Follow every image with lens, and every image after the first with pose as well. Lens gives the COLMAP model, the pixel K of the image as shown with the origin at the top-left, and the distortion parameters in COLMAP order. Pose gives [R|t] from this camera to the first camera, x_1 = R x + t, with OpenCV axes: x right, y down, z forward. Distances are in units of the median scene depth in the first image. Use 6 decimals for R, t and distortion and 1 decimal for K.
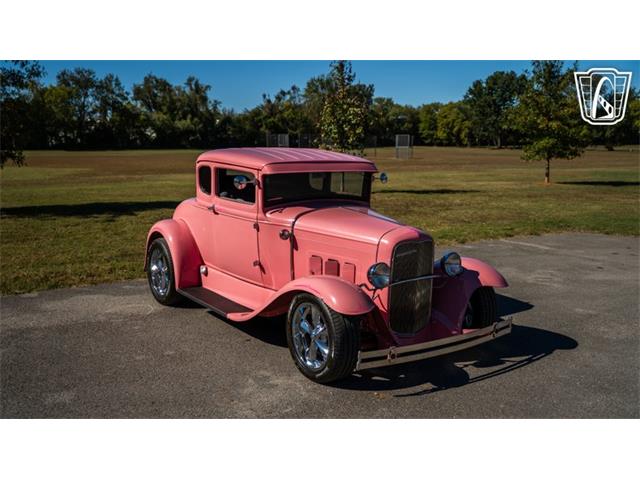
lens RADIAL K [[648.5, 0, 319.9], [0, 648.5, 246.6], [0, 0, 1]] dist [-0.078062, 0.261418]
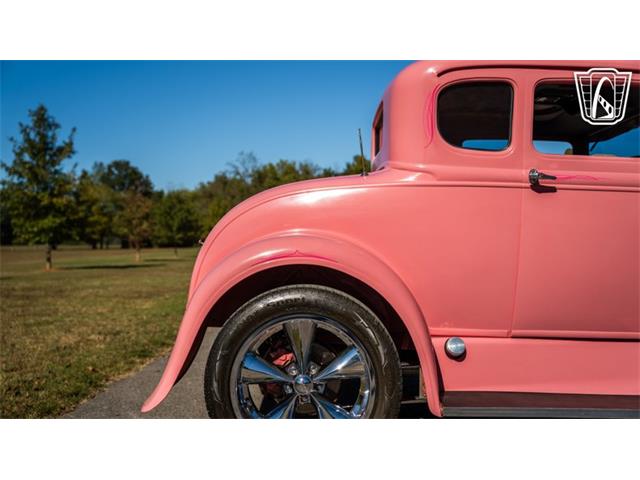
lens RADIAL K [[648.9, 0, 322.1], [0, 648.9, 247.1], [0, 0, 1]] dist [-0.070565, 0.232290]
pose [[0.577389, -0.021729, 0.816180, -0.144096], [0.156418, 0.984073, -0.084456, 0.000735], [-0.801346, 0.176429, 0.571592, 0.230181]]
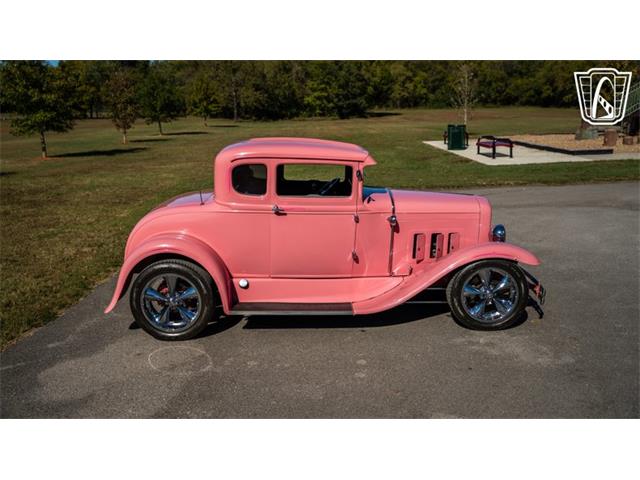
lens RADIAL K [[648.5, 0, 319.9], [0, 648.5, 246.6], [0, 0, 1]] dist [-0.078062, 0.261418]
pose [[0.575042, -0.198903, 0.793577, -0.218639], [0.159865, 0.978616, 0.129440, -0.029639], [-0.802353, 0.052432, 0.594542, 0.105418]]
